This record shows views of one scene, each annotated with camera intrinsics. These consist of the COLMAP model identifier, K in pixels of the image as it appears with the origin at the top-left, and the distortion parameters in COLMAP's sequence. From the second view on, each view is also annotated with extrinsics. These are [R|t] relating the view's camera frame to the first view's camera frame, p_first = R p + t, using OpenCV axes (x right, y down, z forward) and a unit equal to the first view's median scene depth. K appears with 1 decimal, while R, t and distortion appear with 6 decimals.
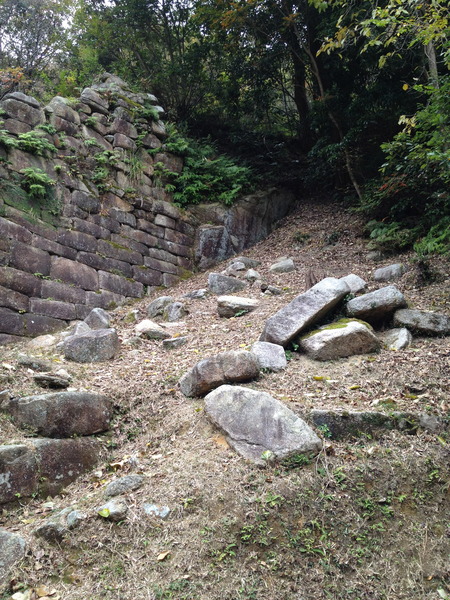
lens RADIAL K [[562.7, 0, 228.4], [0, 562.7, 304.0], [0, 0, 1]] dist [0.128951, -0.271803]
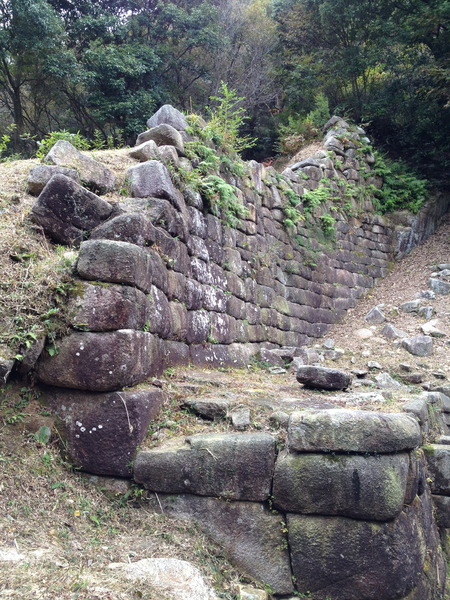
lens RADIAL K [[562.7, 0, 228.4], [0, 562.7, 304.0], [0, 0, 1]] dist [0.128951, -0.271803]
pose [[0.999928, 0.007128, -0.009673, -0.536518], [-0.004987, 0.978614, 0.205642, -0.284705], [0.010933, -0.205579, 0.978579, -0.543672]]
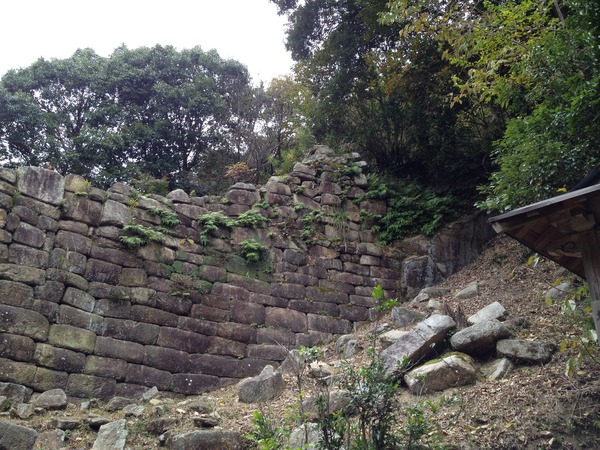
lens RADIAL K [[562.7, 0, 301.4], [0, 562.7, 220.5], [0, 0, 1]] dist [0.128951, -0.271803]
pose [[0.903411, -0.166229, -0.395242, 0.245506], [0.095460, 0.976632, -0.192553, -0.022616], [0.418014, 0.136225, 0.898169, -0.085843]]
